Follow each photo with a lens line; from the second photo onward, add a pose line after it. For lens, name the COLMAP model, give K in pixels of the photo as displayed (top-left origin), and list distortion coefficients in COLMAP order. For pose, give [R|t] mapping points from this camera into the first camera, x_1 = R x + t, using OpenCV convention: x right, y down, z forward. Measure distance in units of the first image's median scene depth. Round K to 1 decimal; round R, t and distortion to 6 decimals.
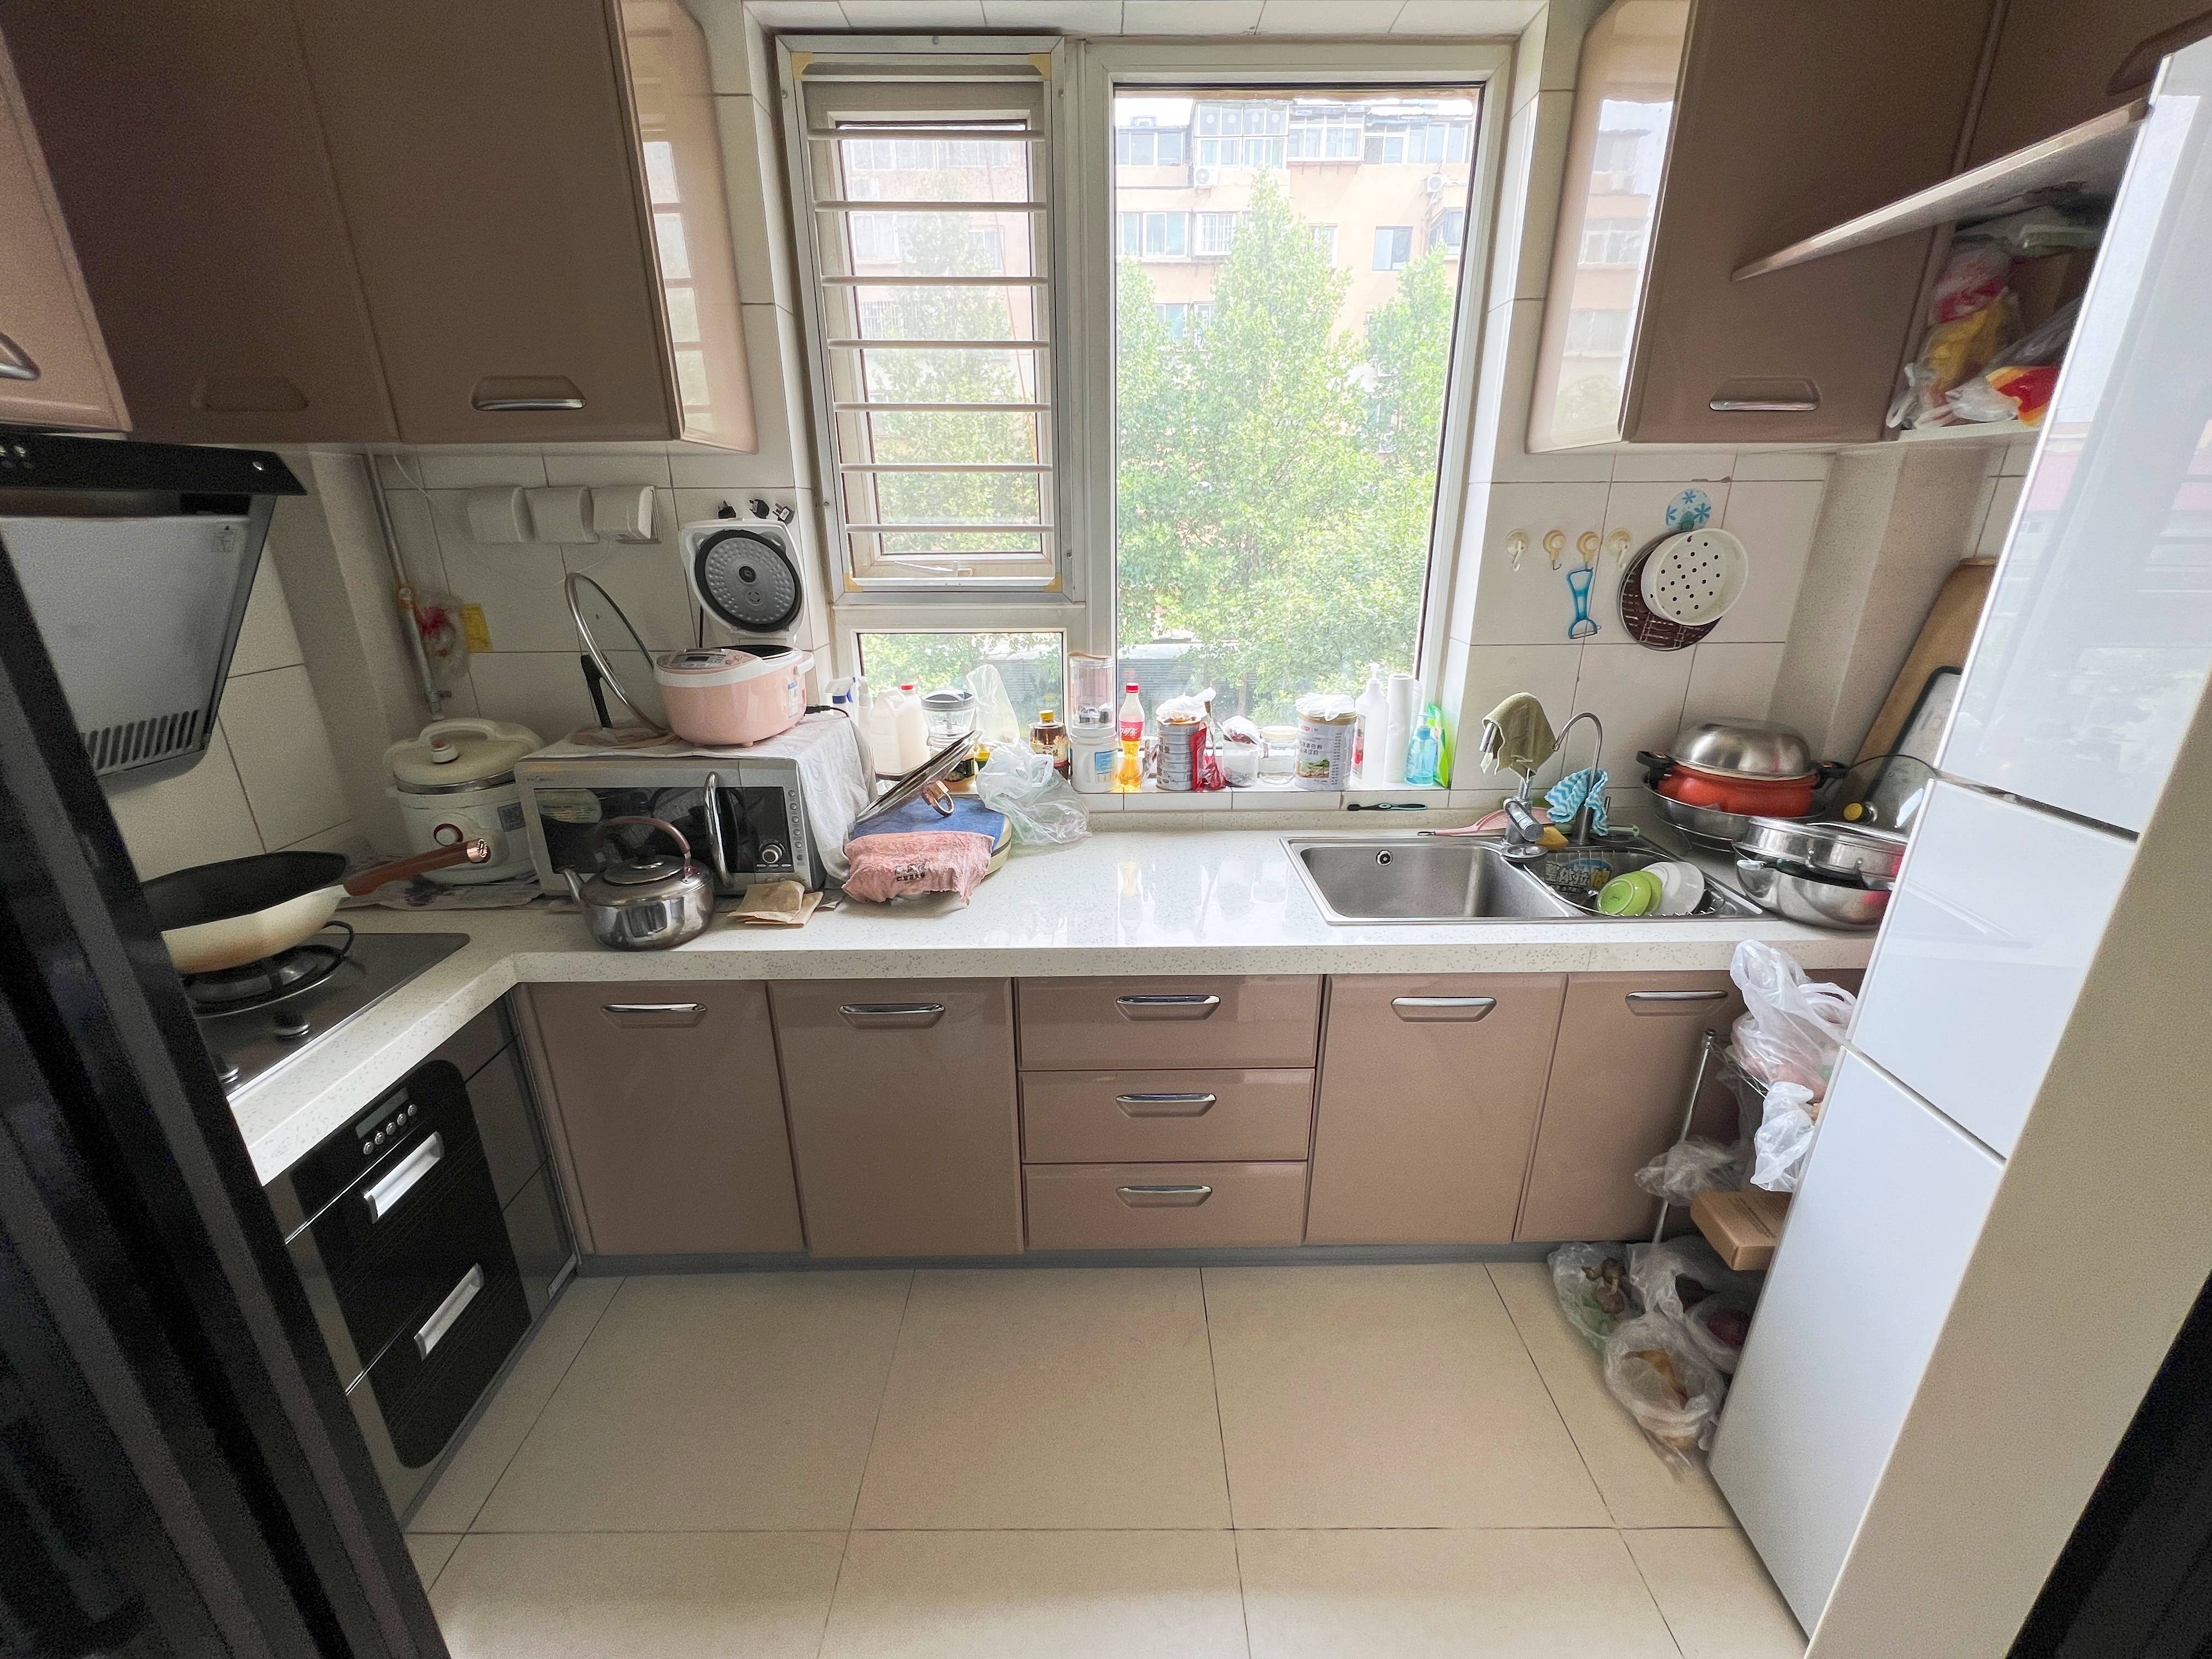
lens RADIAL K [[883.9, 0, 1102.5], [0, 883.9, 820.6], [0, 0, 1]] dist [0.000426, 0.000019]
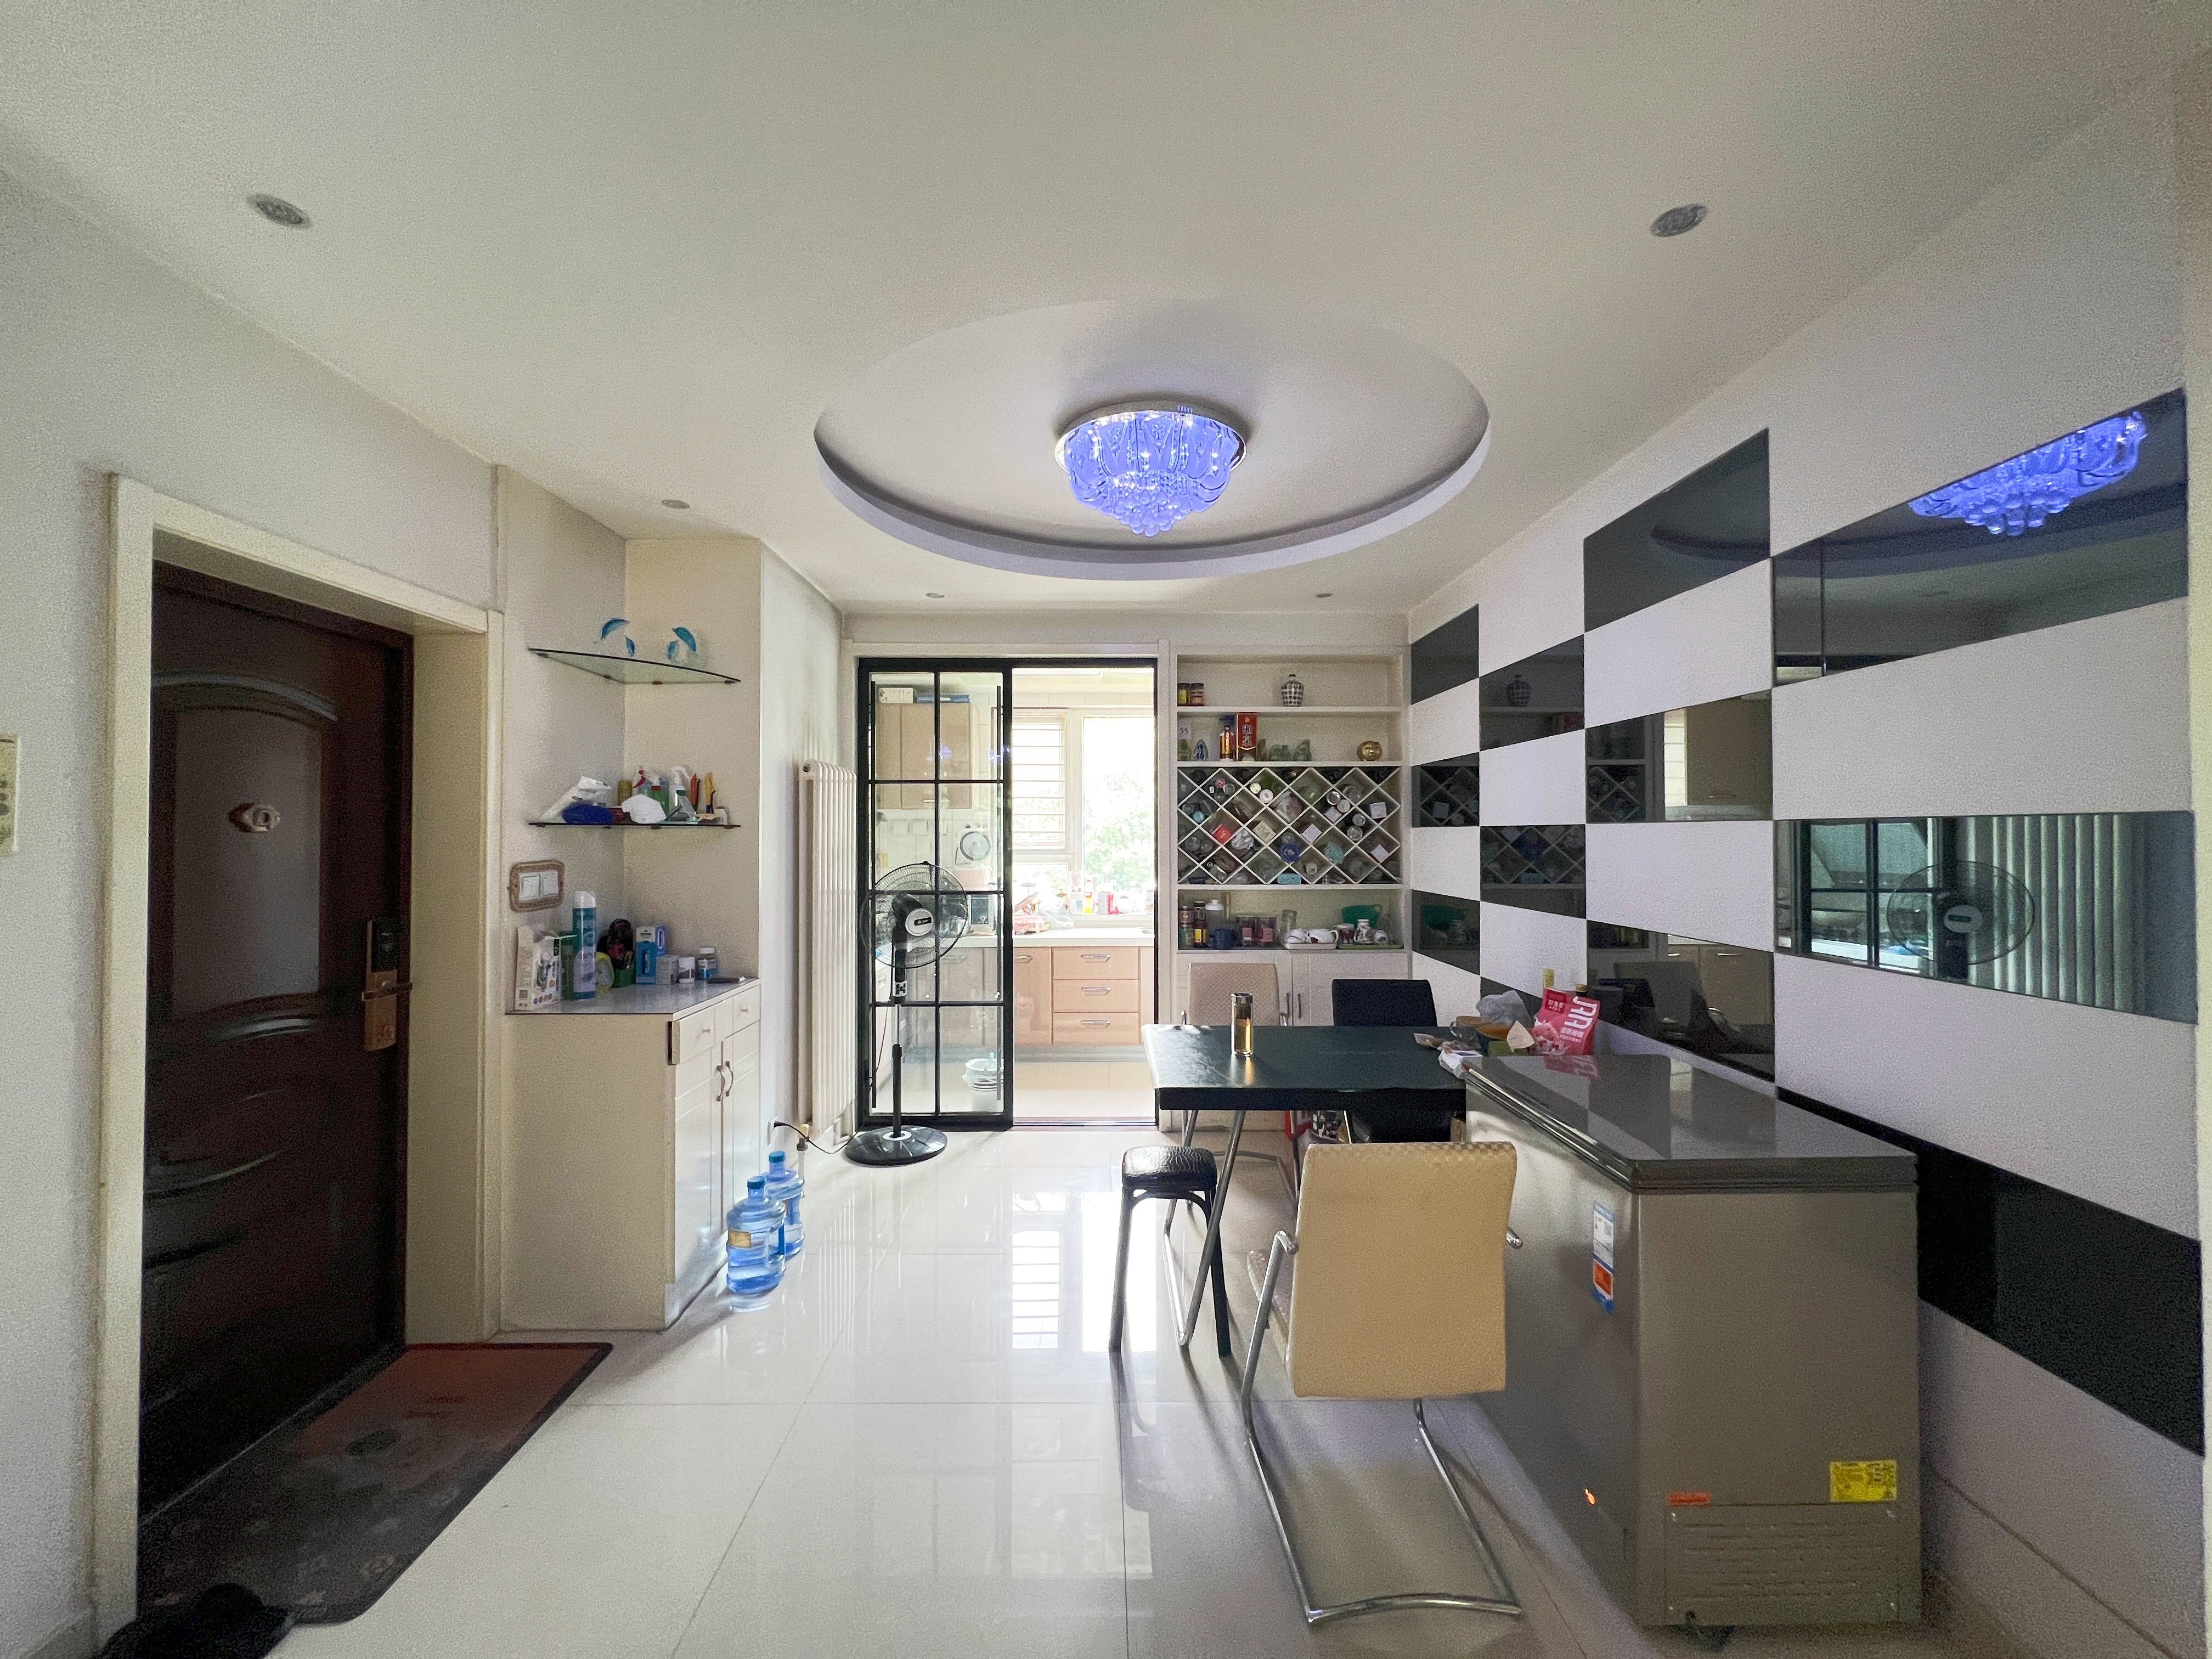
lens RADIAL K [[883.9, 0, 1102.5], [0, 883.9, 820.6], [0, 0, 1]] dist [0.000426, 0.000019]
pose [[0.999897, 0.000646, -0.014333, 0.124669], [-0.005532, 0.939106, -0.343583, 0.705382], [0.013239, 0.343627, 0.939013, -1.948682]]
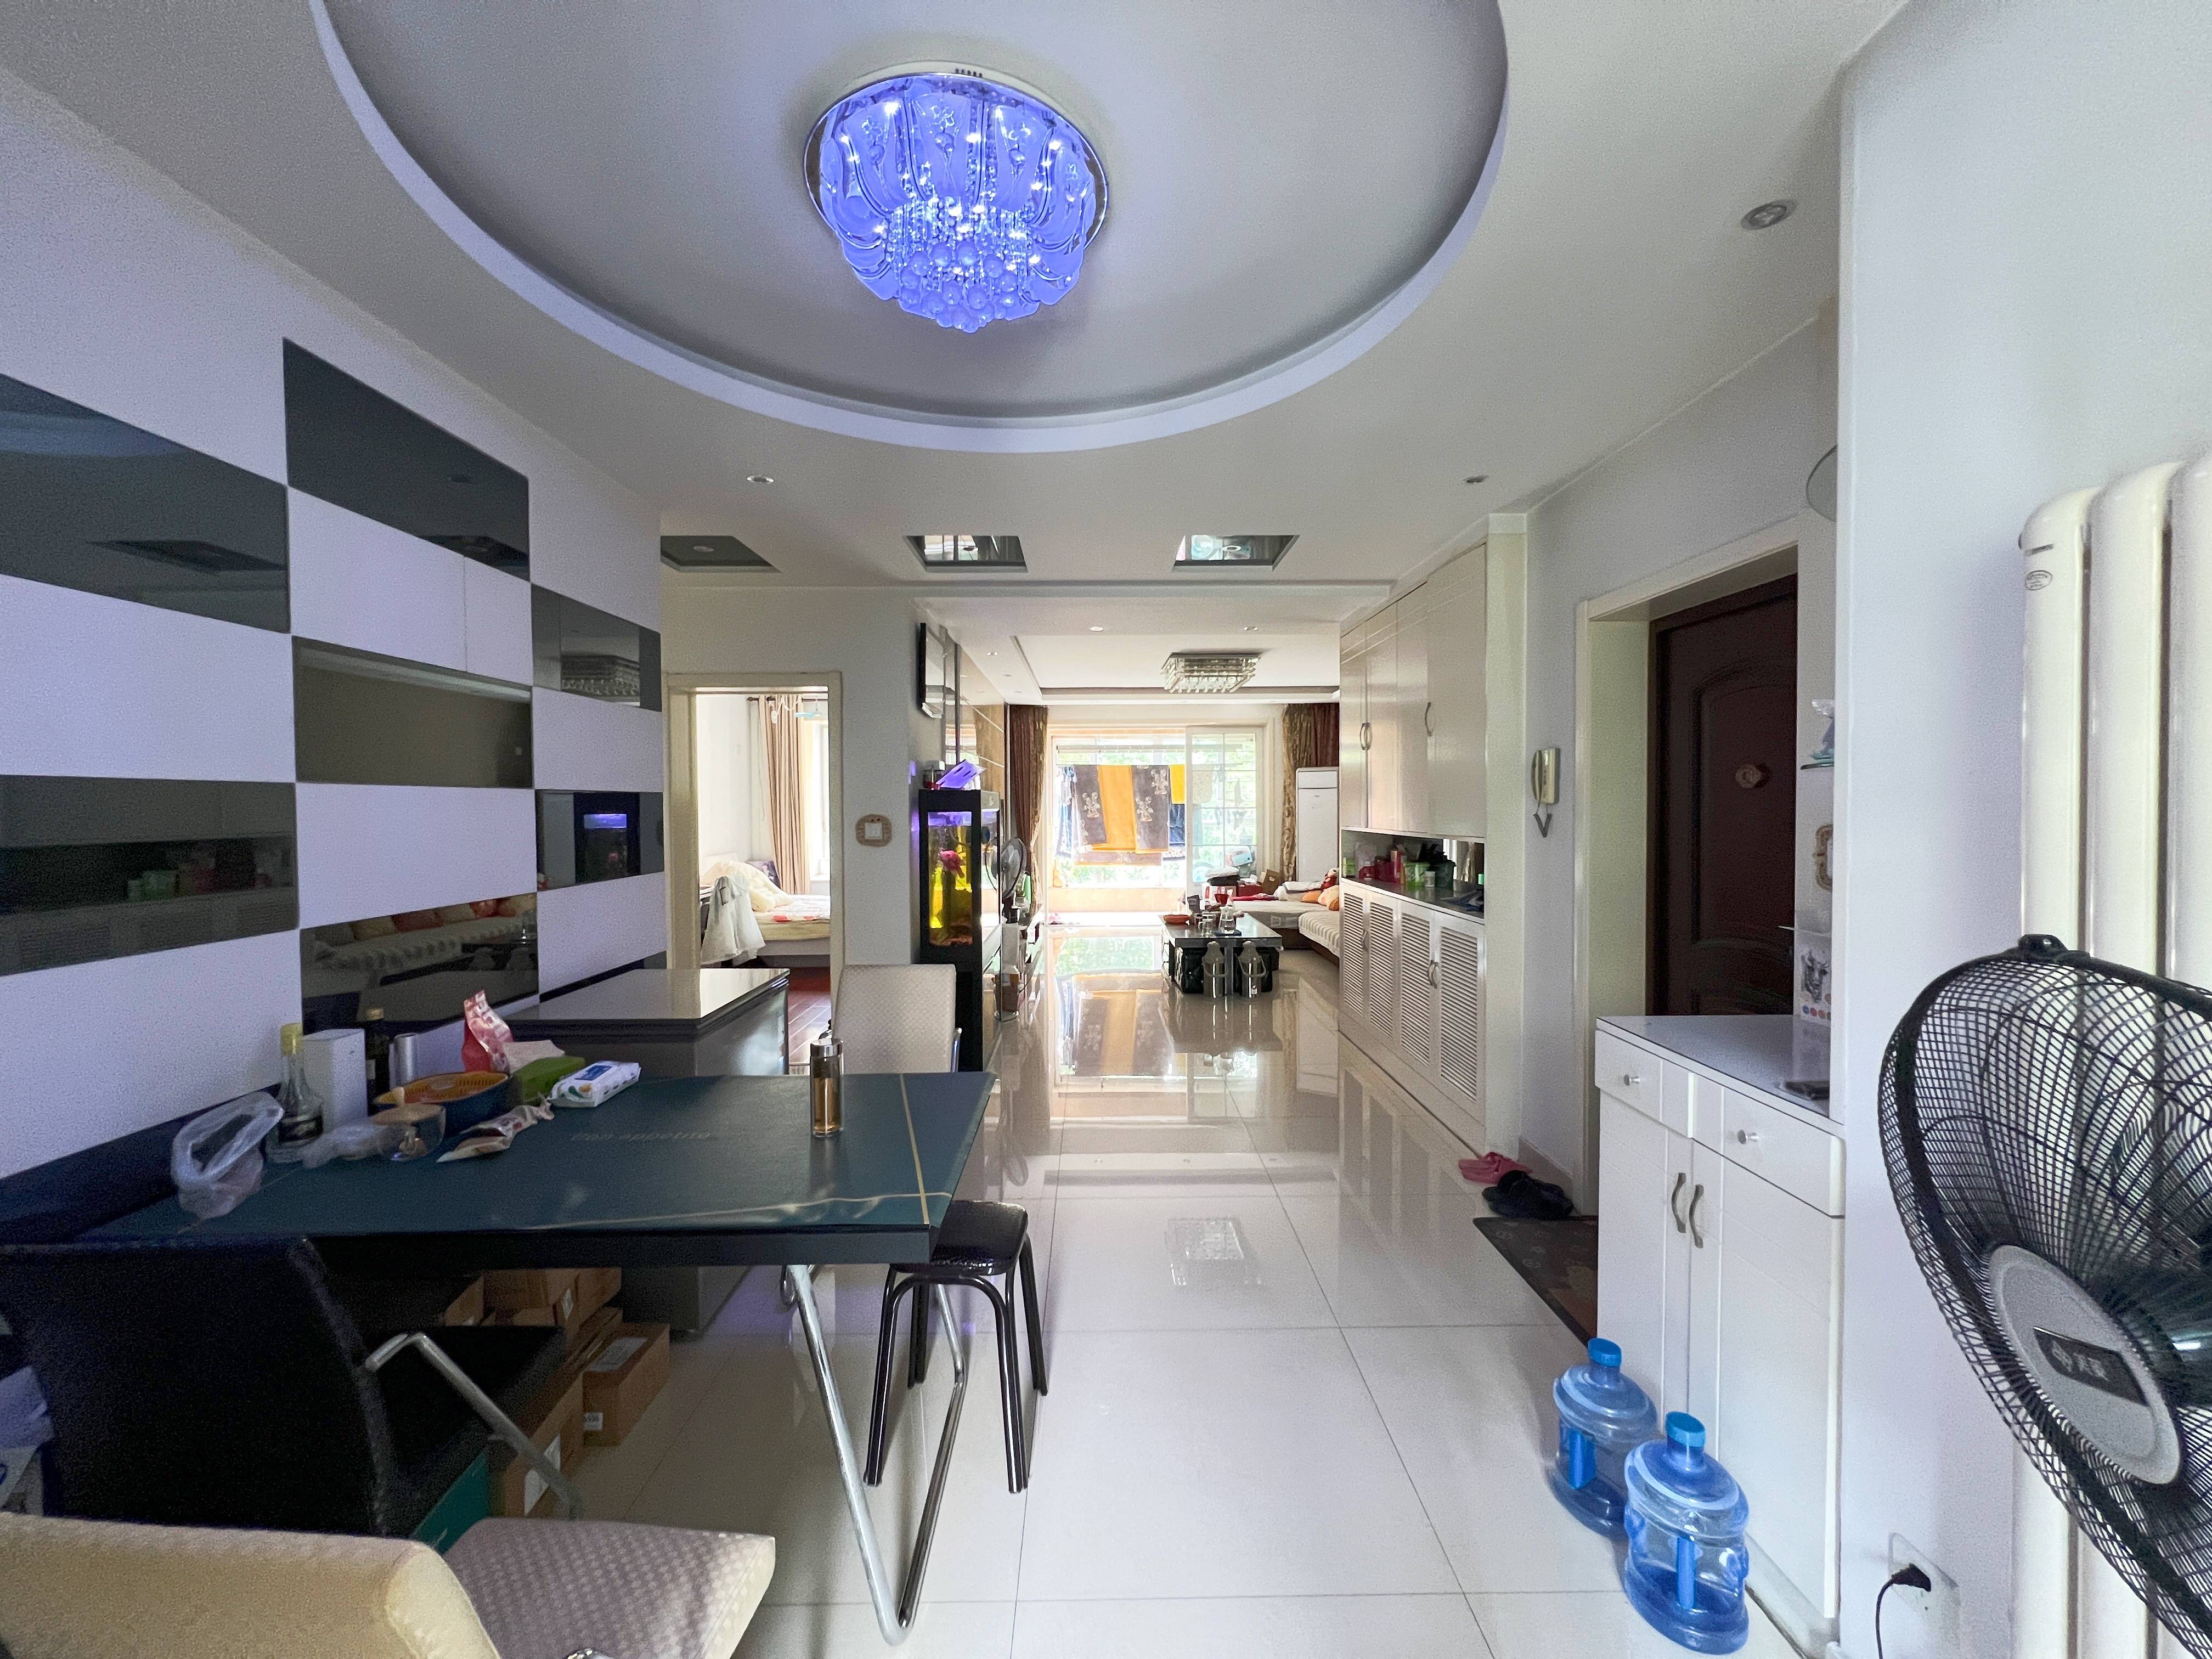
lens RADIAL K [[883.9, 0, 1102.5], [0, 883.9, 820.6], [0, 0, 1]] dist [0.000426, 0.000019]
pose [[-0.999933, 0.009997, -0.005846, 0.027184], [0.007290, 0.935572, 0.353062, -0.305032], [0.008999, 0.352995, -0.935582, 0.967619]]
